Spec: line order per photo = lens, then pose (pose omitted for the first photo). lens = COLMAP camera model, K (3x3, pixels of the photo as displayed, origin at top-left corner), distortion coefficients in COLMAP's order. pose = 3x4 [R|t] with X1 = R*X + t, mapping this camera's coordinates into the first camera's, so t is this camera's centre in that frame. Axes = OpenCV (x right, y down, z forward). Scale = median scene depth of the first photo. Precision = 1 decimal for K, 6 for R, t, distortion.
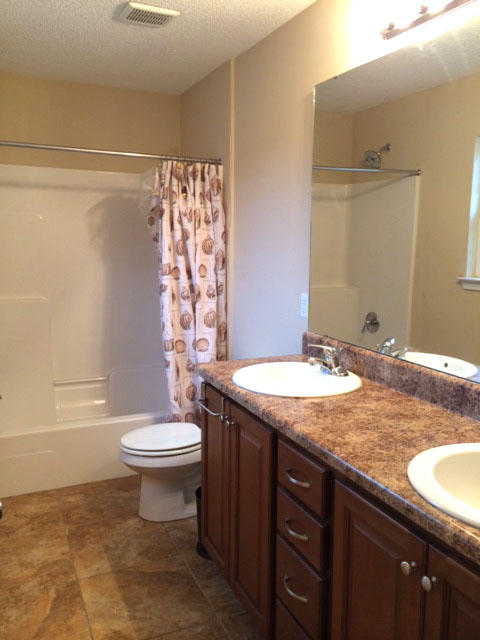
lens RADIAL K [[563.3, 0, 240.2], [0, 563.3, 320.3], [0, 0, 1]] dist [0.010901, 0.001950]
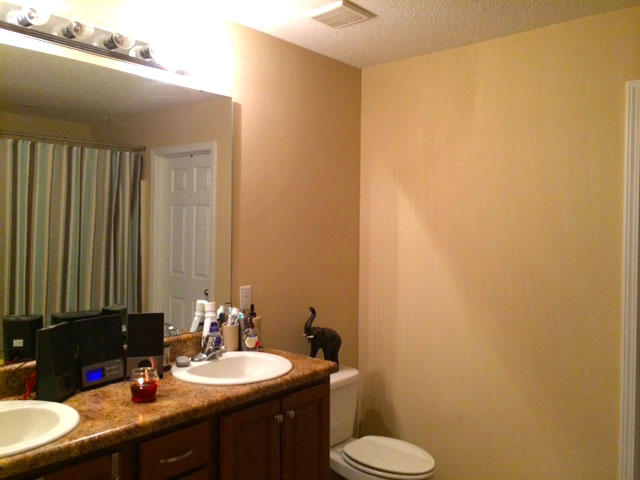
lens RADIAL K [[563.3, 0, 319.7], [0, 563.3, 238.8], [0, 0, 1]] dist [0.010901, 0.001950]
pose [[-0.448367, -0.031516, 0.893294, -0.930740], [0.121661, 0.987926, 0.095920, -0.198492], [-0.885531, 0.151686, -0.439119, 1.074349]]
